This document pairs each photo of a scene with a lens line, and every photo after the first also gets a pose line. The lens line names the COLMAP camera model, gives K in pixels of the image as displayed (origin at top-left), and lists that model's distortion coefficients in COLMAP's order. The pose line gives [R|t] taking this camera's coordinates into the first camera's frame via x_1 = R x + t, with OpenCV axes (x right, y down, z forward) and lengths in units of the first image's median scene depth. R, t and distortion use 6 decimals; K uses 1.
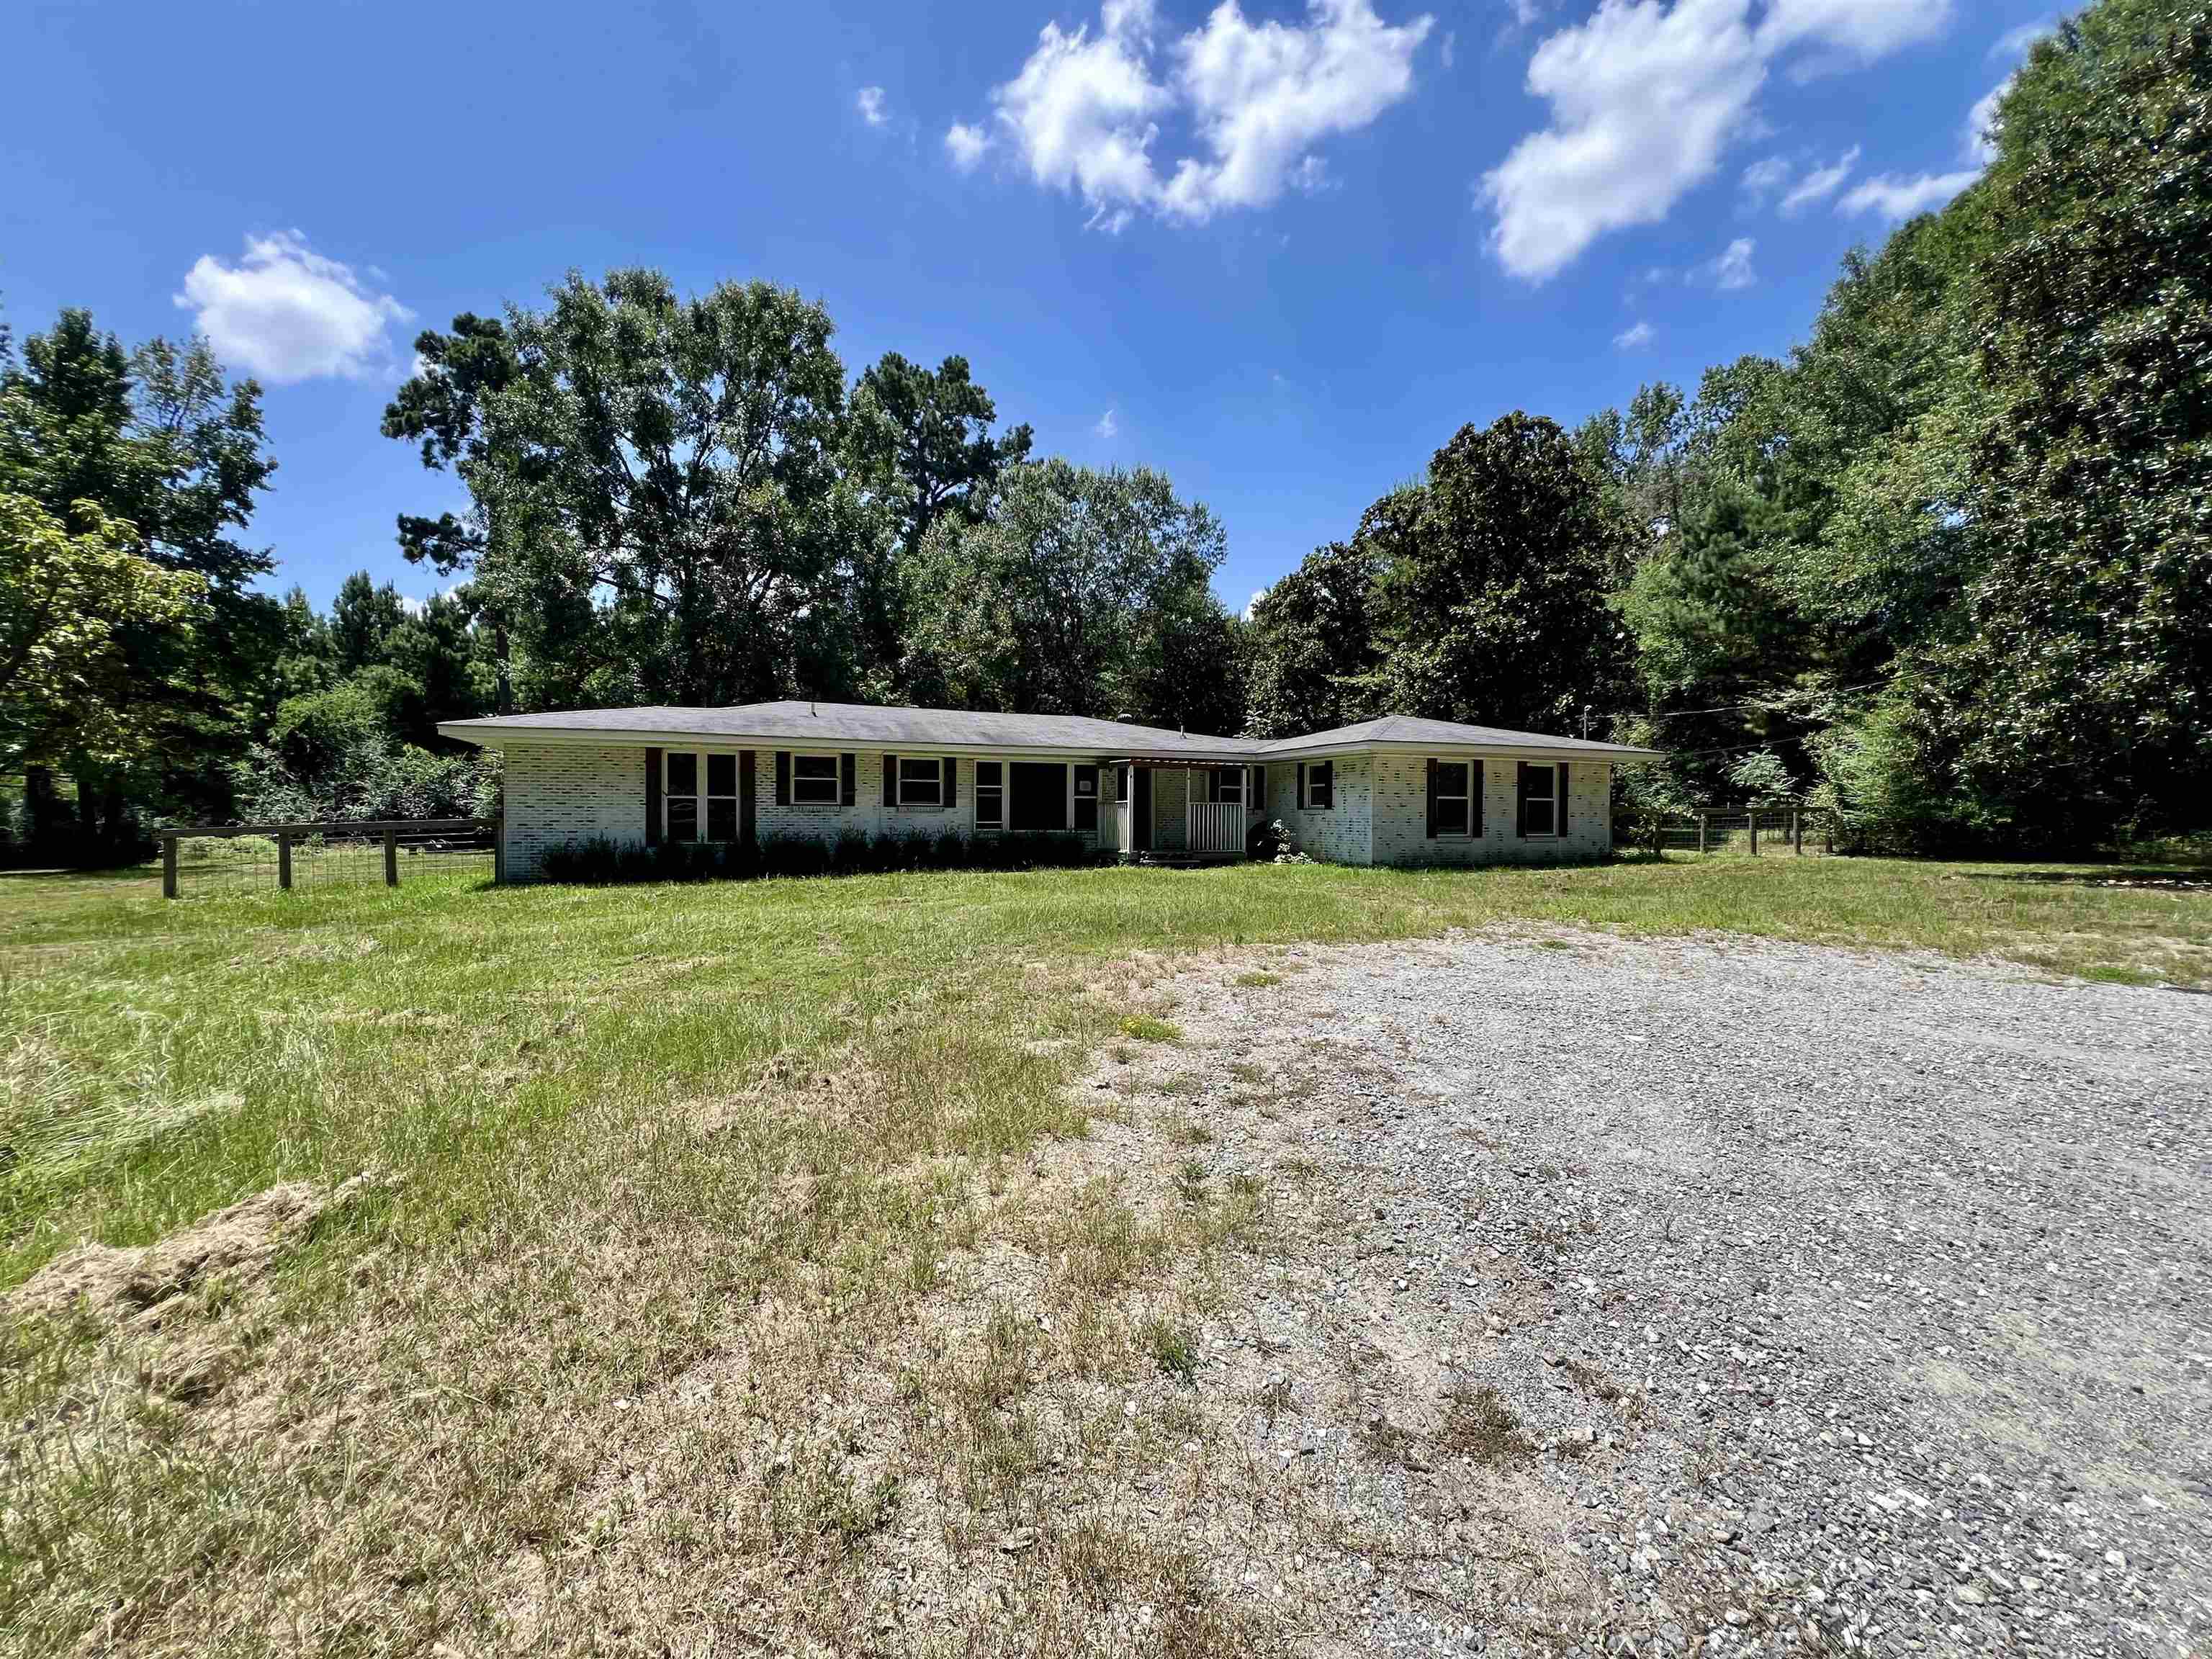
lens RADIAL K [[890.5, 0, 1103.2], [0, 890.5, 826.4], [0, 0, 1]] dist [-0.001863, 0.000773]
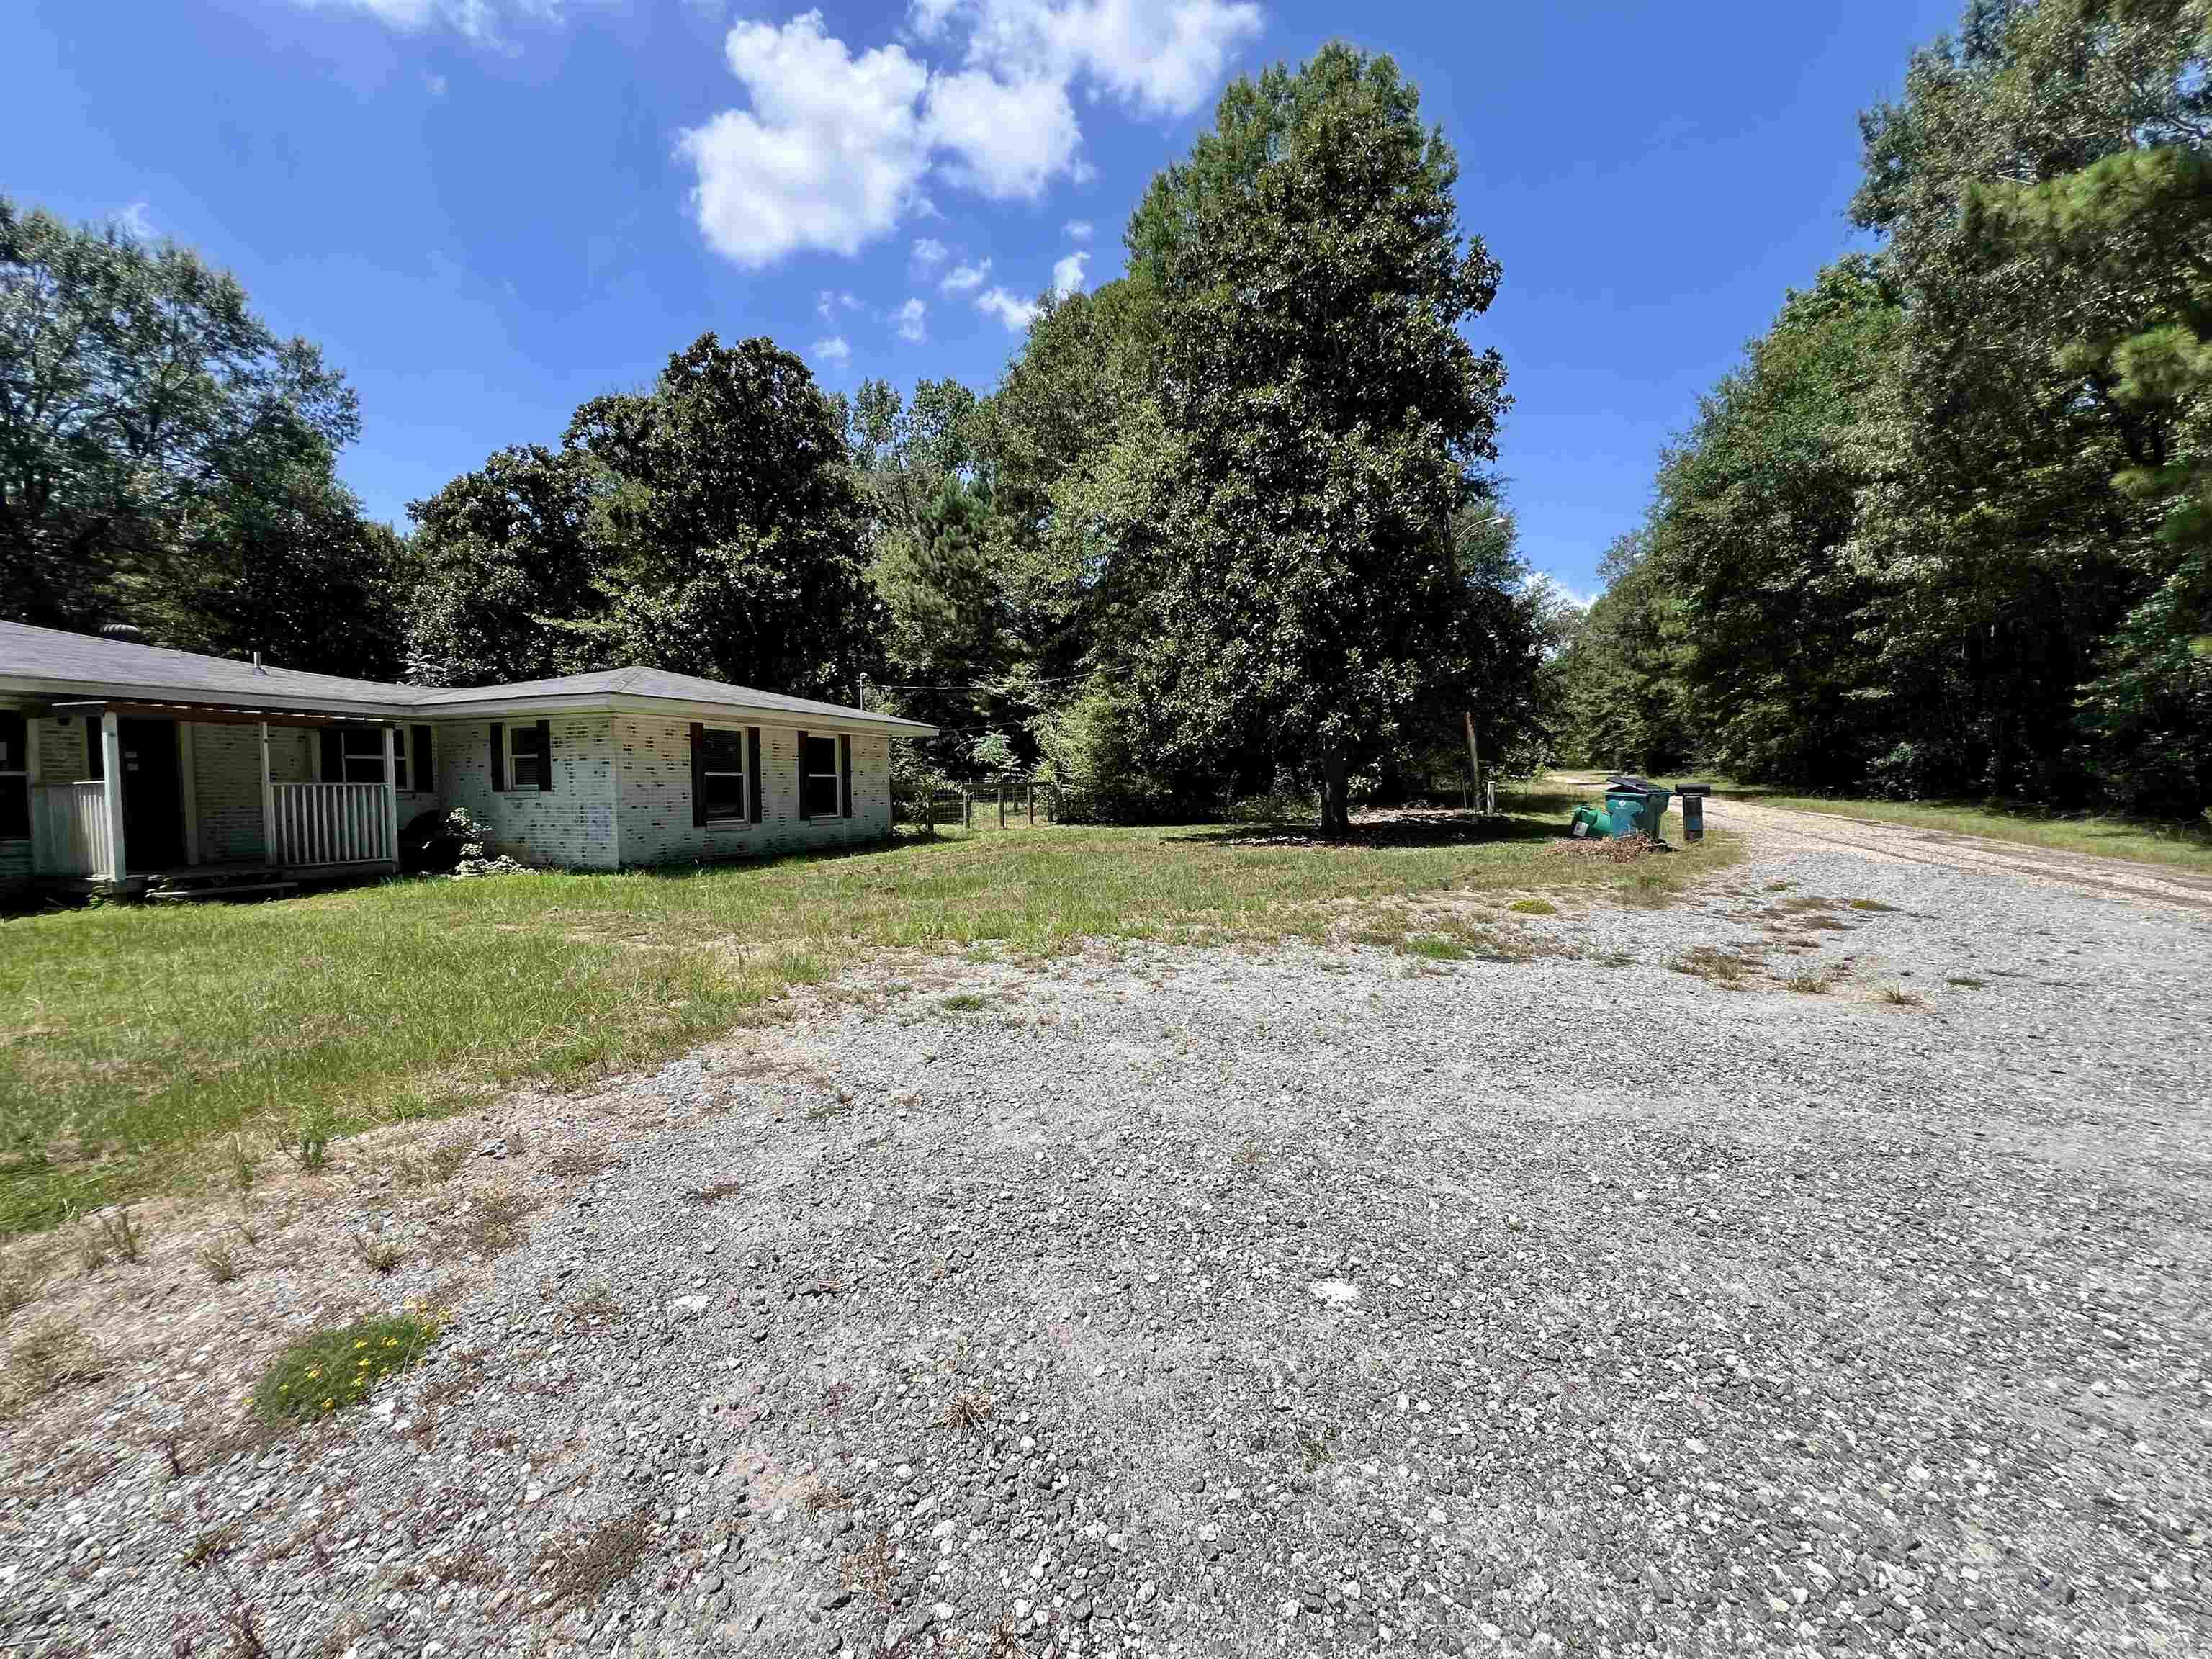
lens RADIAL K [[890.5, 0, 1103.2], [0, 890.5, 826.4], [0, 0, 1]] dist [-0.001863, 0.000773]
pose [[0.688175, -0.043868, 0.724217, 0.029947], [0.023408, 0.998993, 0.038269, -0.004956], [-0.725167, -0.009383, 0.688509, 0.127644]]
